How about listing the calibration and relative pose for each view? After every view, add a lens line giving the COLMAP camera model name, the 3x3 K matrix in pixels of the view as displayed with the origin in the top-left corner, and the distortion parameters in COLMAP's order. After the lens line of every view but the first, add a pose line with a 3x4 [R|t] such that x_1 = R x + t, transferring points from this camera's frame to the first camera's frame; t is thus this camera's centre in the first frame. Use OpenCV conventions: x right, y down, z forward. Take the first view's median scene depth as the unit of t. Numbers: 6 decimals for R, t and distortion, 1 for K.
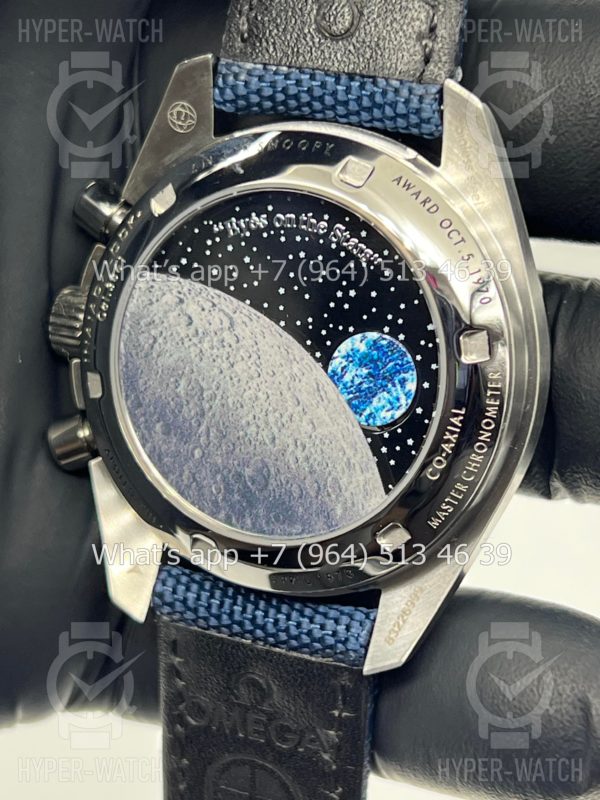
lens RADIAL K [[1868.7, 0, 294.8], [0, 1868.7, 406.1], [0, 0, 1]] dist [0.289239, 0.000000]
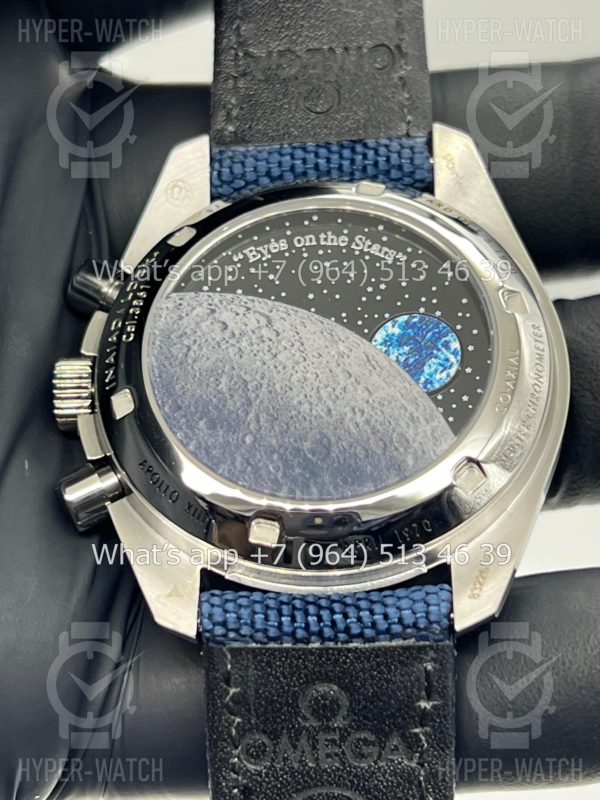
lens RADIAL K [[1868.7, 0, 298.9], [0, 1868.7, 399.7], [0, 0, 1]] dist [0.289239, 0.000000]
pose [[0.942165, 0.035321, 0.333283, -0.356310], [0.163948, 0.818754, -0.550239, 0.554208], [-0.292312, 0.573057, 0.765610, 0.236815]]
